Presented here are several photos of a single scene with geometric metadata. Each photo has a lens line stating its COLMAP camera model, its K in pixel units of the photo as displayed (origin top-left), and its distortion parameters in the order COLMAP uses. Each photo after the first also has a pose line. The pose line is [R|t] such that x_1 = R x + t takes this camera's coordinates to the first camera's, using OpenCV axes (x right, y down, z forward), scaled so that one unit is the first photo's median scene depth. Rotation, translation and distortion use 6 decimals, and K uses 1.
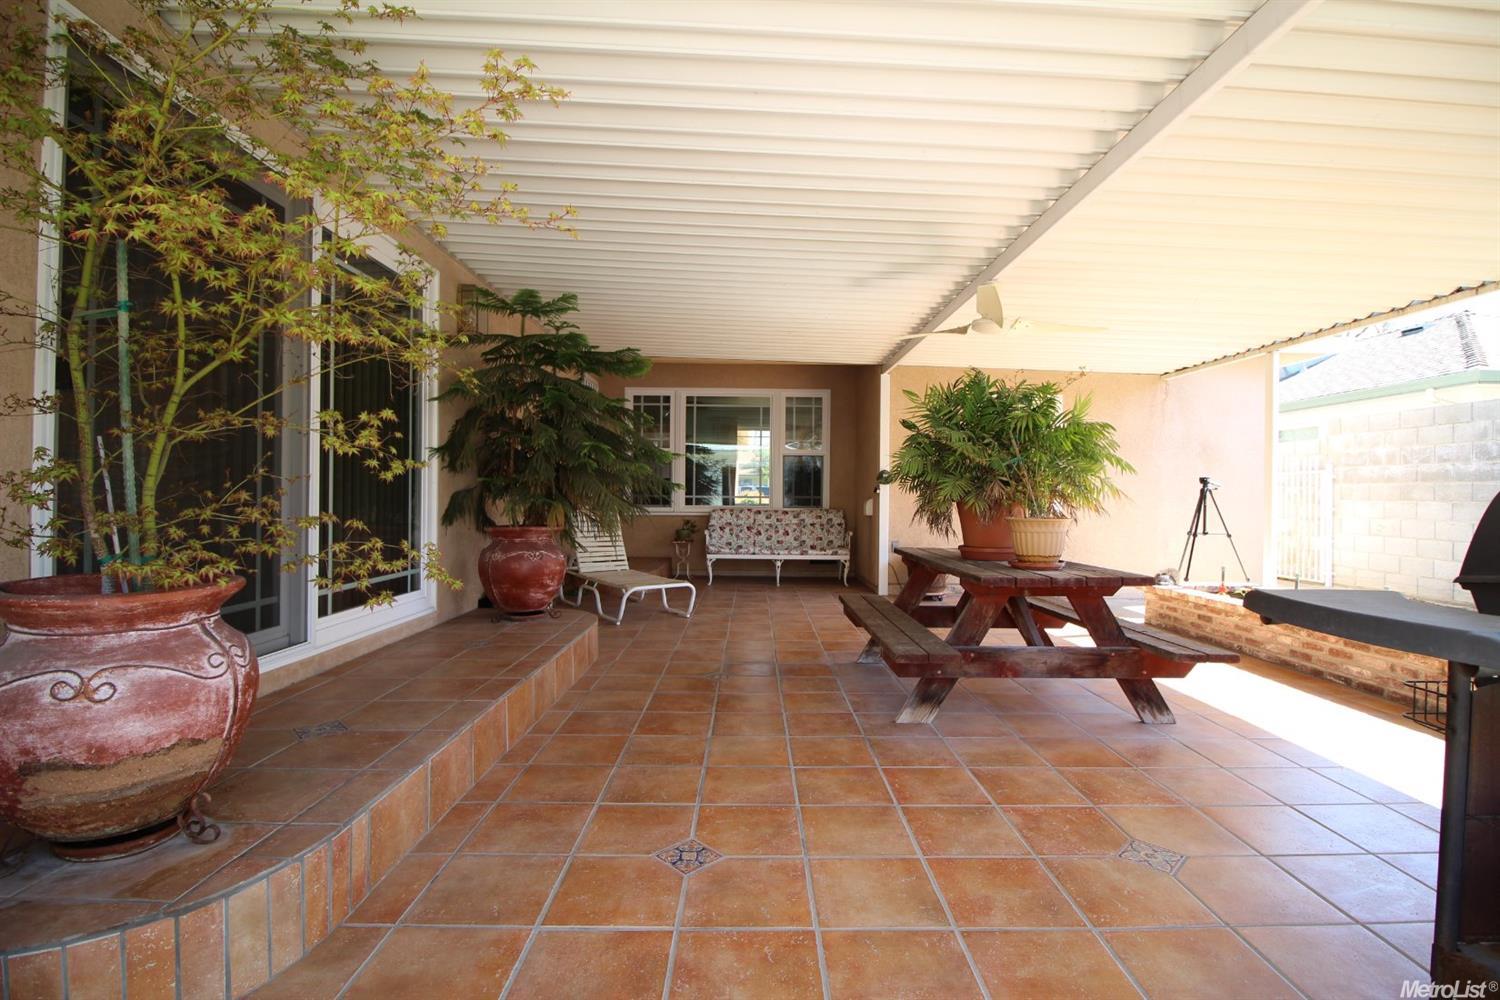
lens RADIAL K [[696.9, 0, 755.2], [0, 696.9, 497.4], [0, 0, 1]] dist [-0.002685, -0.011083]
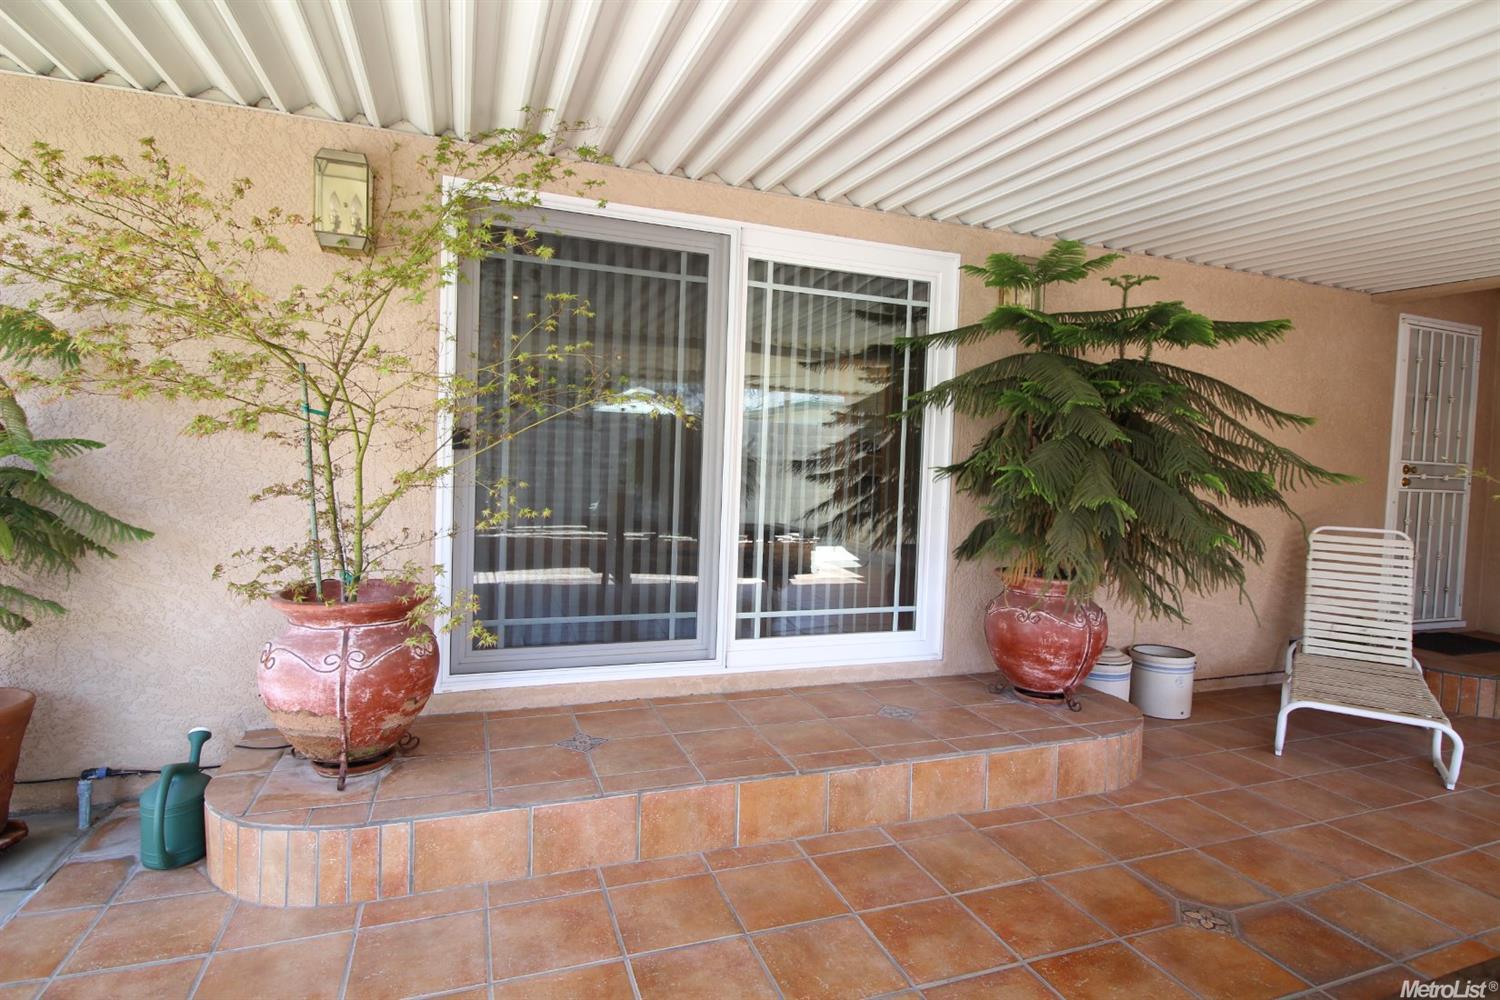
lens RADIAL K [[780.8, 0, 754.9], [0, 780.8, 497.2], [0, 0, 1]] dist [-0.009396, -0.001678]
pose [[0.352254, 0.051960, -0.934461, 0.326656], [-0.037002, 0.998450, 0.041570, -0.062684], [0.935173, 0.019934, 0.353630, 0.435740]]
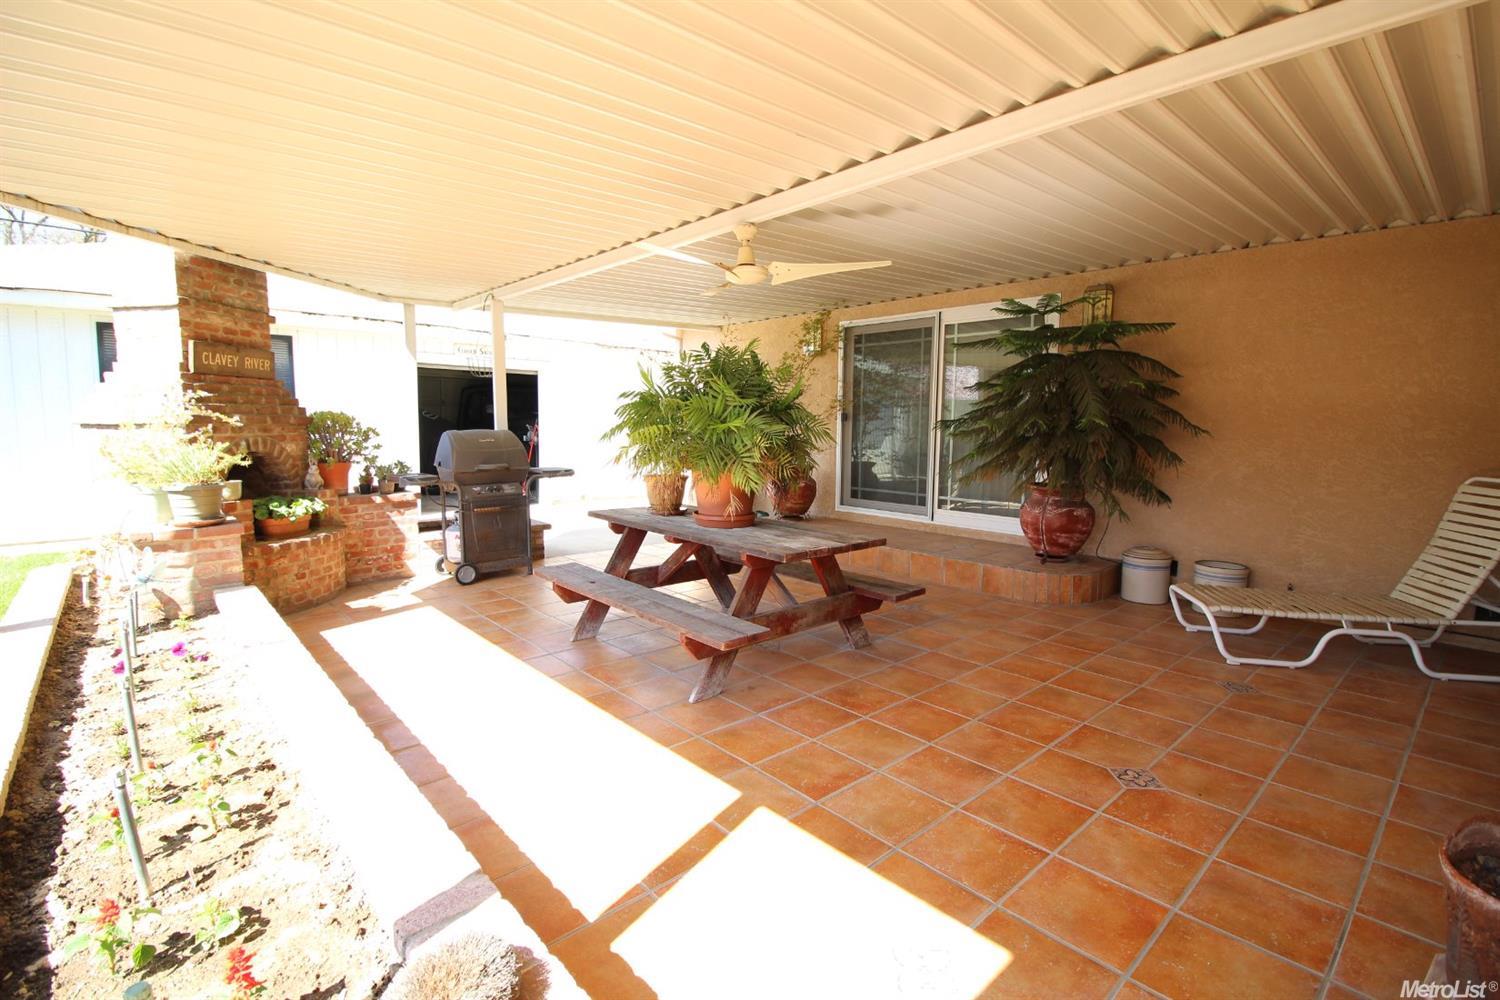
lens RADIAL K [[696.9, 0, 761.2], [0, 696.9, 489.9], [0, 0, 1]] dist [-0.002685, -0.011083]
pose [[-0.738940, 0.043950, -0.672336, 0.886732], [-0.023557, 0.995575, 0.090971, -0.048873], [0.673359, 0.083061, -0.734635, 1.598886]]
